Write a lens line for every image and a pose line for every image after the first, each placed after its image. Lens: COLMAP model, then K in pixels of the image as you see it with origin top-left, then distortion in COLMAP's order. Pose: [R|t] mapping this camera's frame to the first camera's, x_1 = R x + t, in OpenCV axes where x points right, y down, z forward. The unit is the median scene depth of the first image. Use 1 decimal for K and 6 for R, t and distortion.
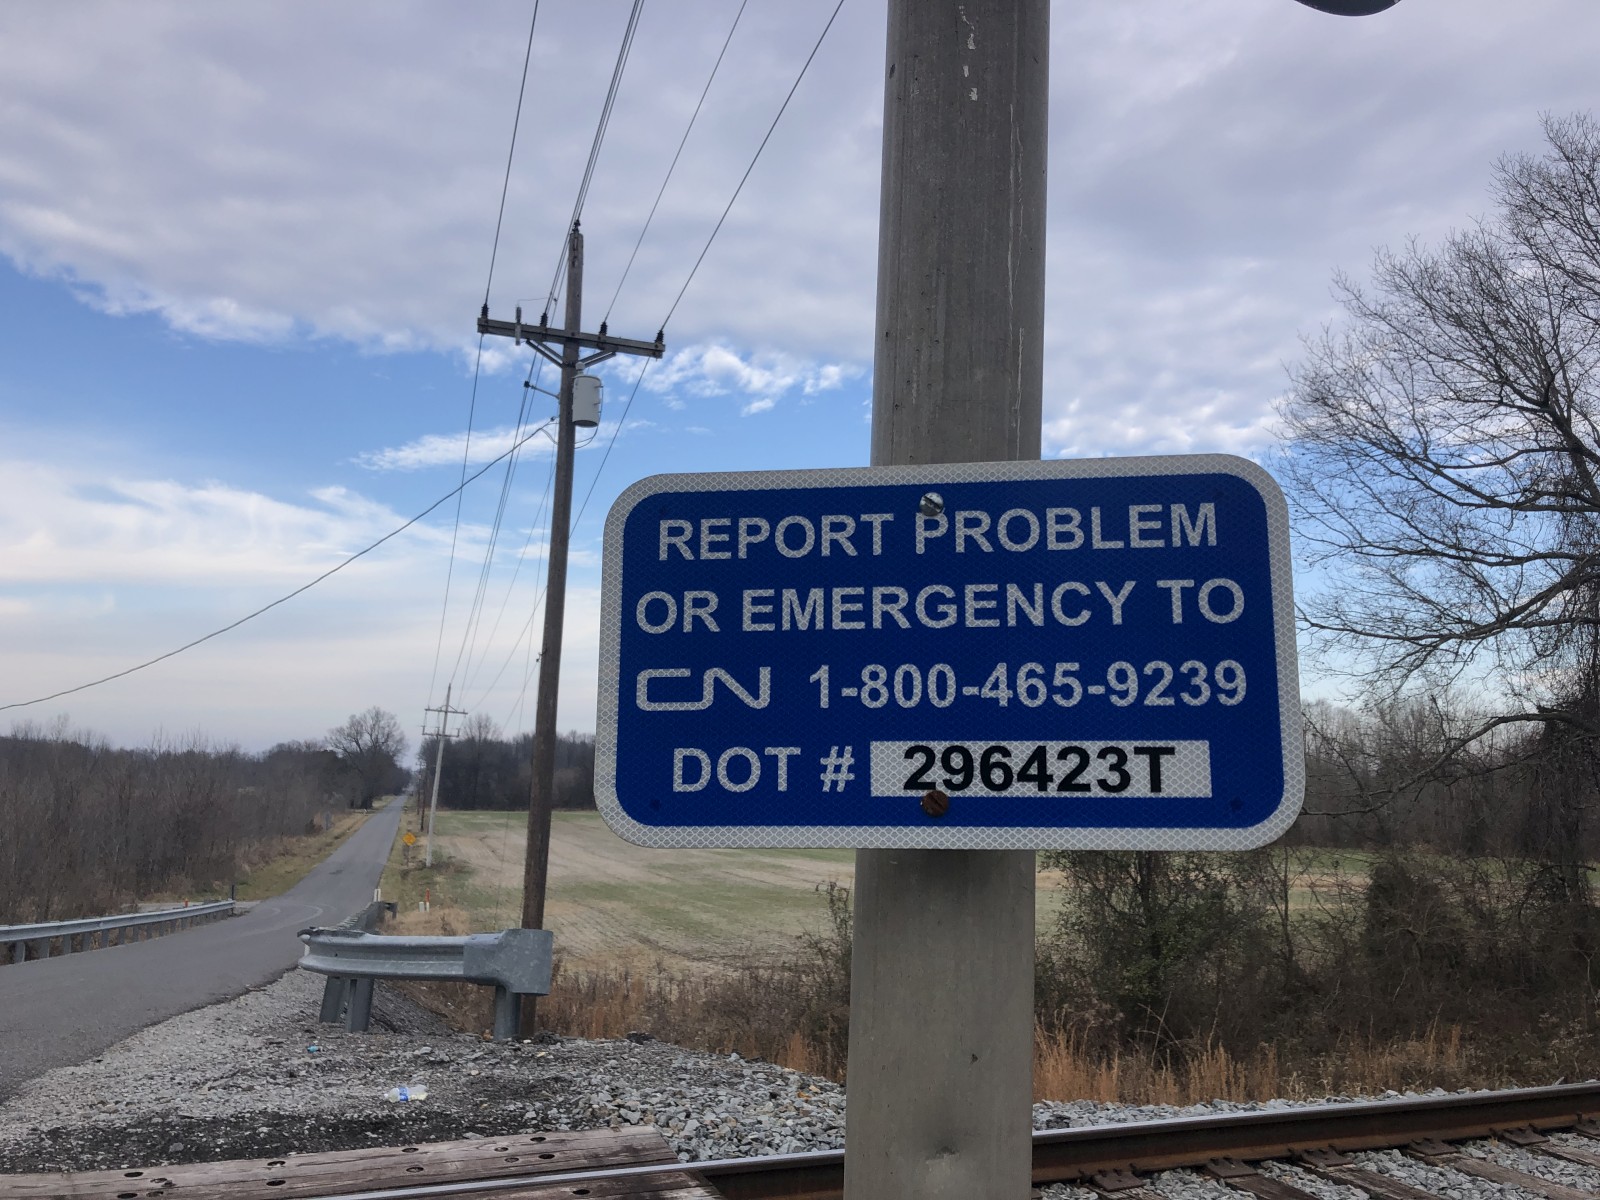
lens RADIAL K [[1235.8, 0, 800.0], [0, 1235.8, 600.0], [0, 0, 1]] dist [0.032317, -0.066466]
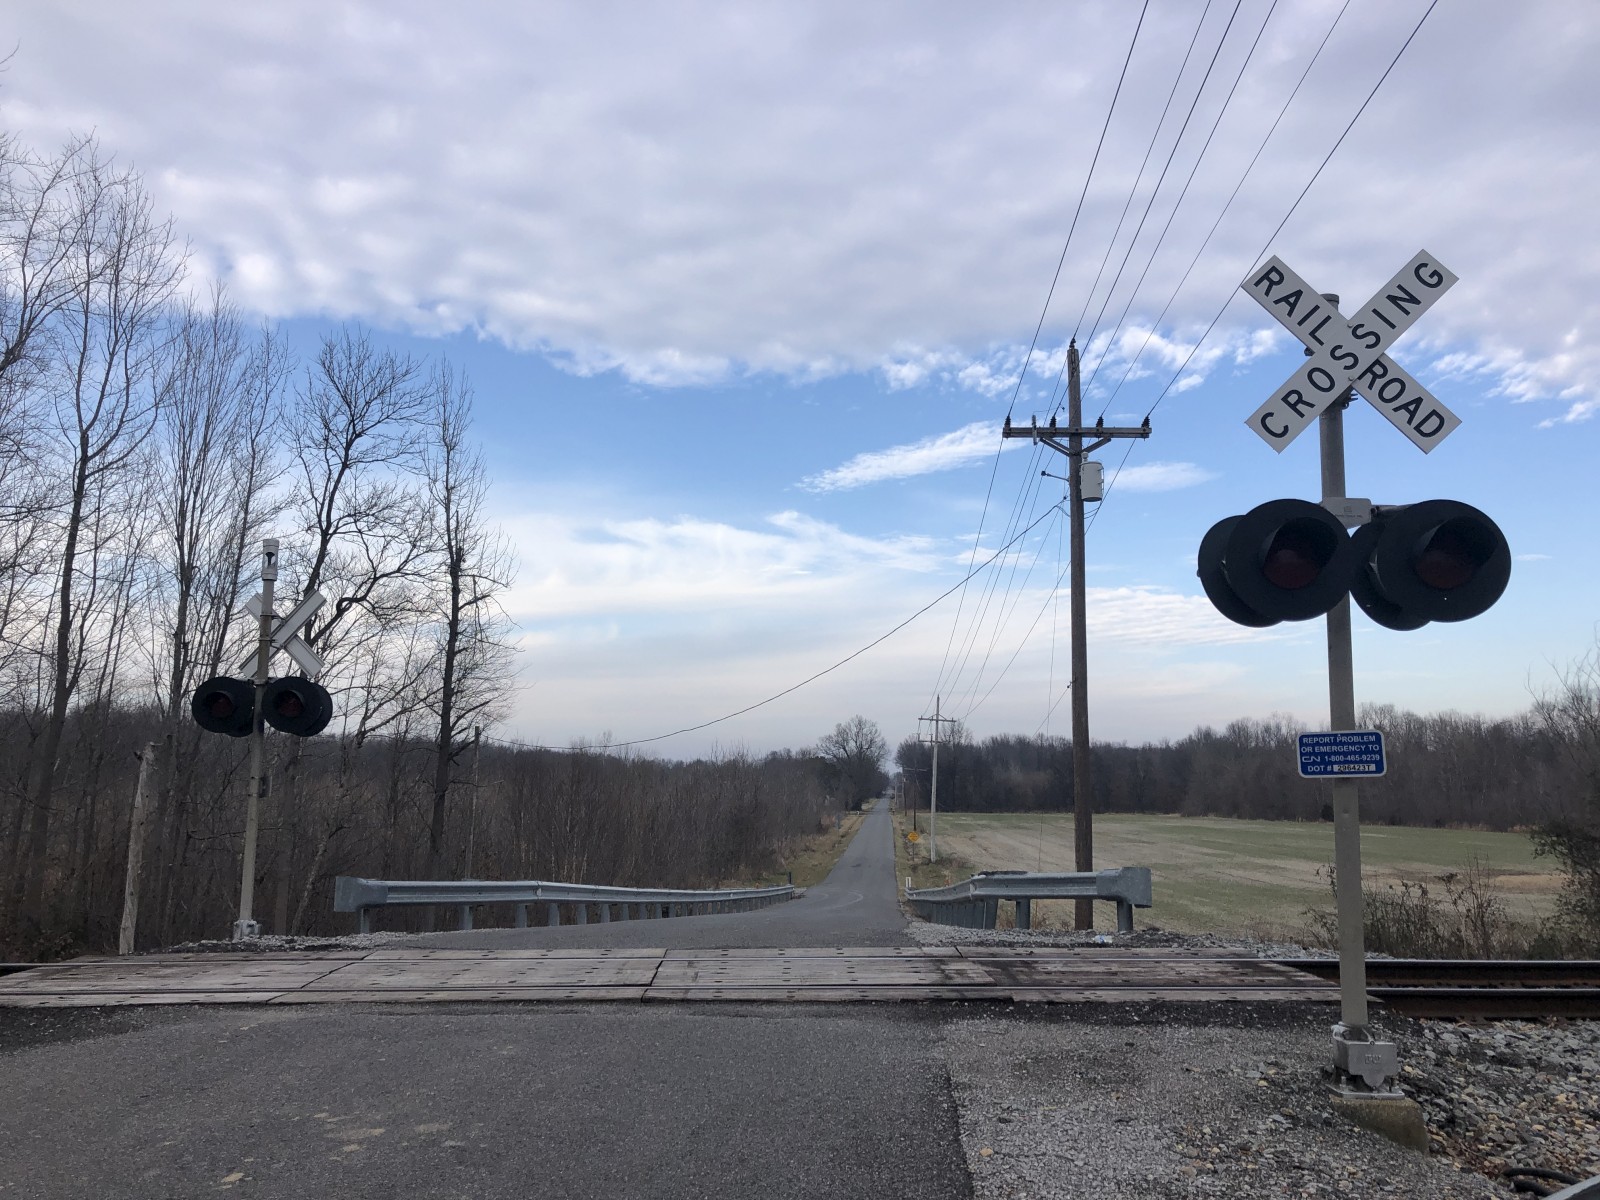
lens RADIAL K [[1243.7, 0, 801.9], [0, 1243.7, 565.0], [0, 0, 1]] dist [0.036886, -0.065227]
pose [[0.934221, -0.074514, -0.348826, -0.006100], [0.064536, 0.997107, -0.040156, -0.027291], [0.350809, 0.015003, 0.936327, -0.198879]]
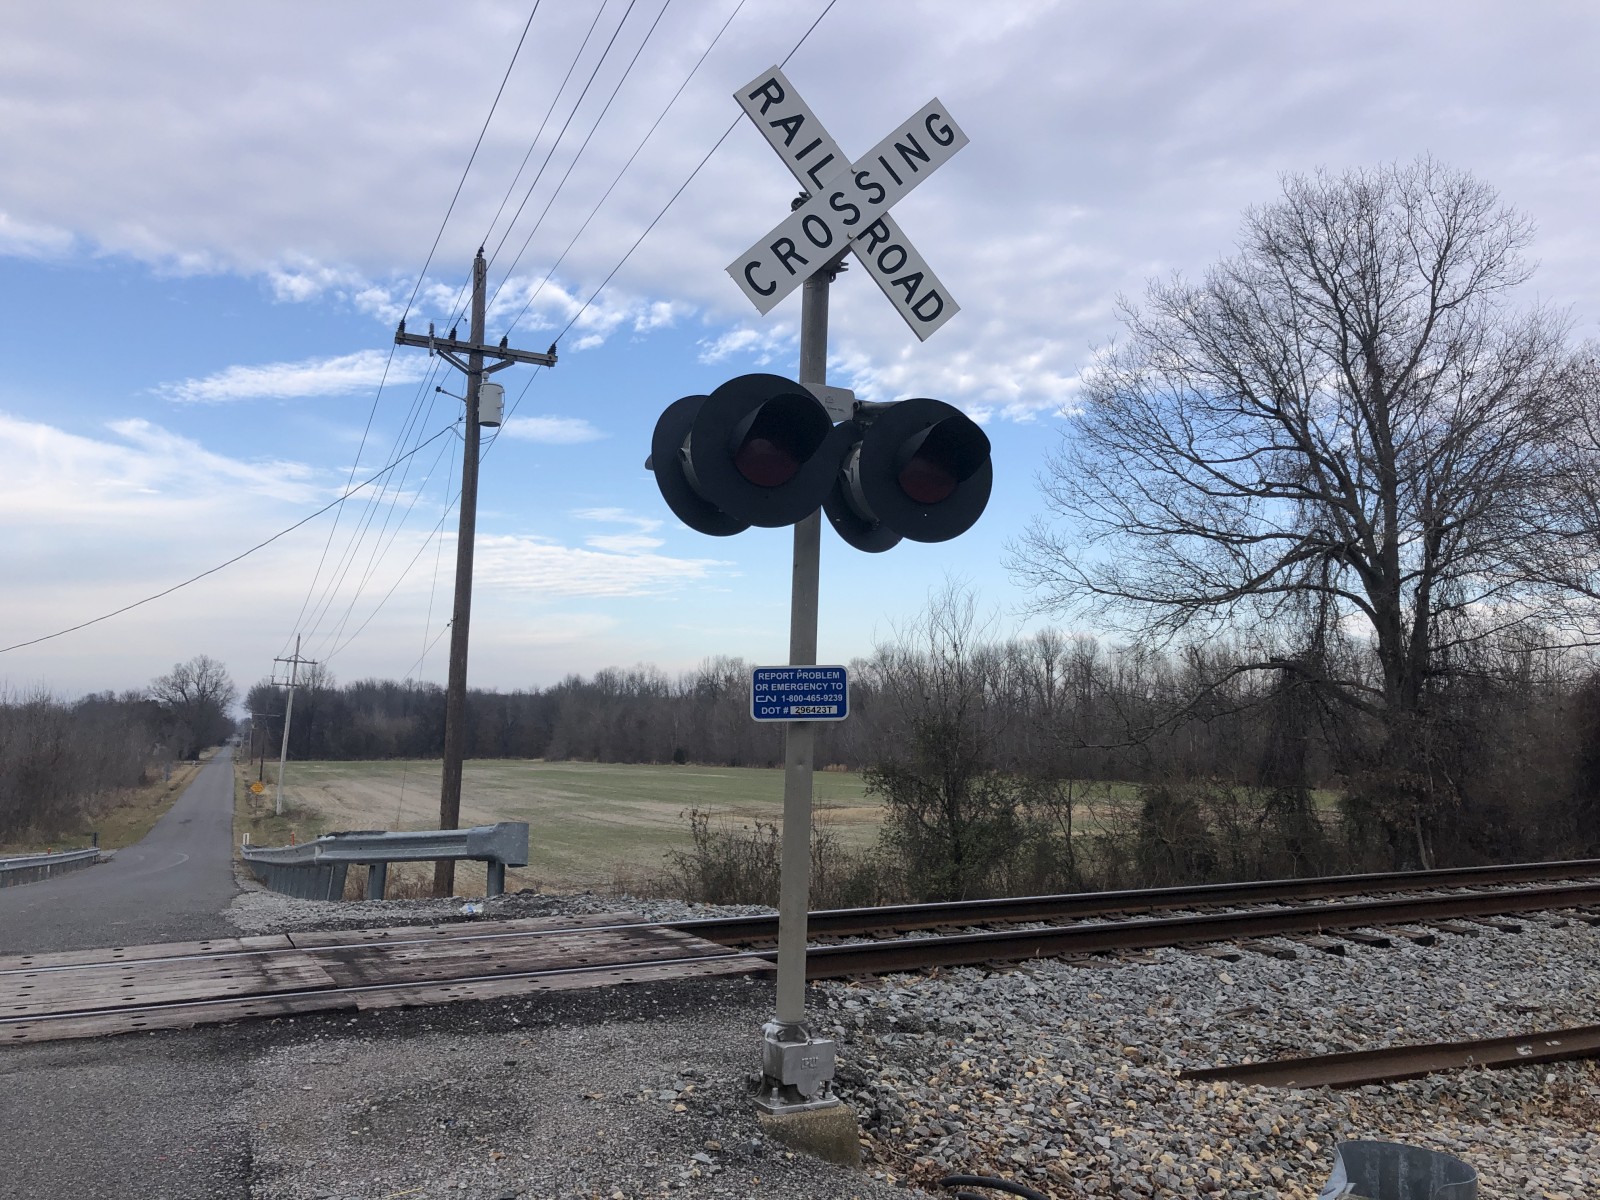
lens RADIAL K [[1243.7, 0, 801.9], [0, 1243.7, 565.0], [0, 0, 1]] dist [0.036886, -0.065227]
pose [[0.991849, 0.005662, 0.127291, -0.018460], [-0.007766, 0.999841, 0.016045, -0.018893], [-0.127180, -0.016902, 0.991736, -0.141402]]
